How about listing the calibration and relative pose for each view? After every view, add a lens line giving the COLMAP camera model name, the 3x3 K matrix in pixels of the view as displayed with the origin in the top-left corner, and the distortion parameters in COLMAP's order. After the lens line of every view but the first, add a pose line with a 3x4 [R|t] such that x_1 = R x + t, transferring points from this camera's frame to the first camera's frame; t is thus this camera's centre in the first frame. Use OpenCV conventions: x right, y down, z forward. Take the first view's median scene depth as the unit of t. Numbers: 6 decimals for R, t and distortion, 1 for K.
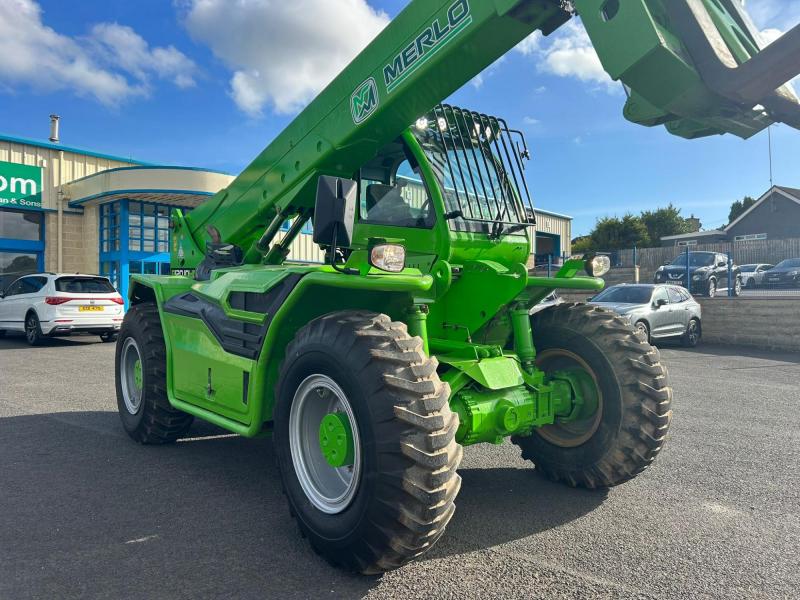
lens RADIAL K [[607.4, 0, 396.4], [0, 607.4, 302.0], [0, 0, 1]] dist [0.056826, -0.059793]
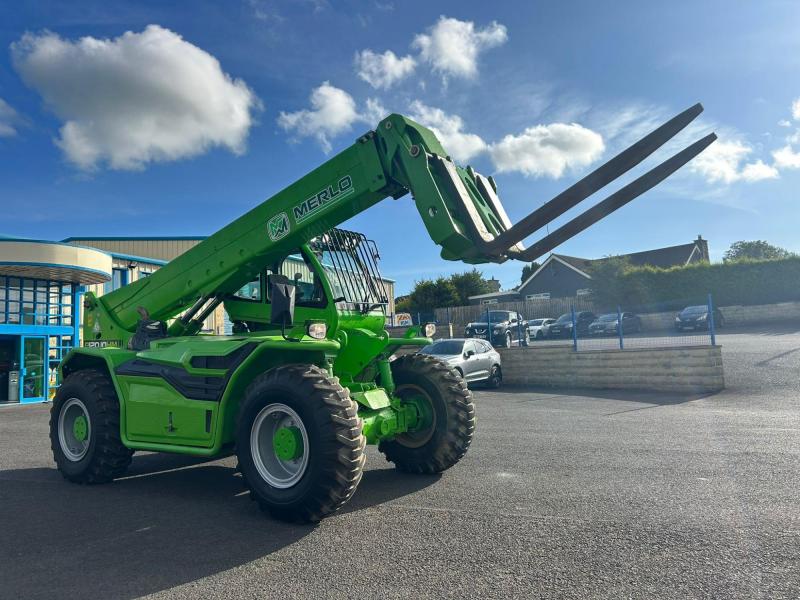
lens RADIAL K [[607.4, 0, 399.4], [0, 607.4, 290.1], [0, 0, 1]] dist [0.056826, -0.059793]
pose [[0.957856, -0.011120, 0.287034, -0.192521], [0.044417, 0.992966, -0.109752, 0.007475], [-0.283795, 0.117875, 0.951612, -0.485524]]
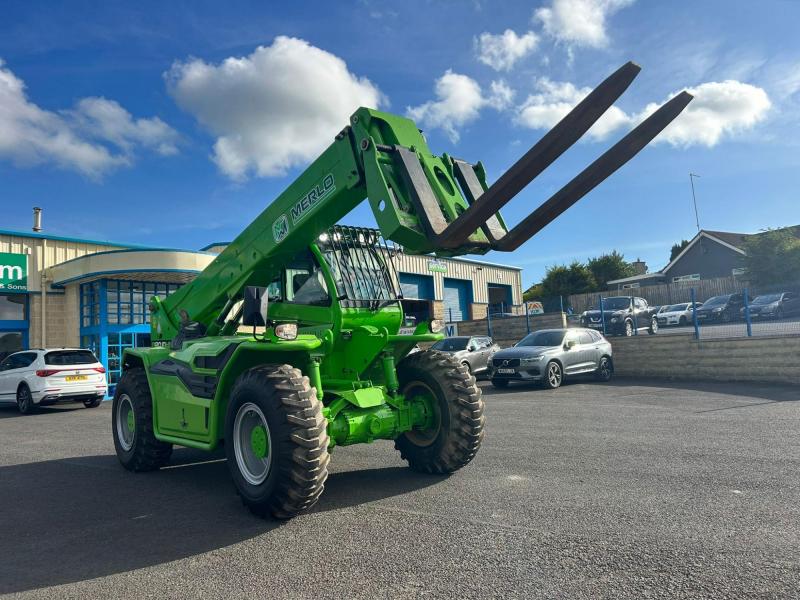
lens RADIAL K [[607.4, 0, 394.9], [0, 607.4, 294.7], [0, 0, 1]] dist [0.056826, -0.059793]
pose [[0.997653, -0.053278, 0.043009, 0.153904], [0.057289, 0.993520, -0.098161, 0.007125], [-0.037500, 0.100395, 0.994241, -0.511025]]
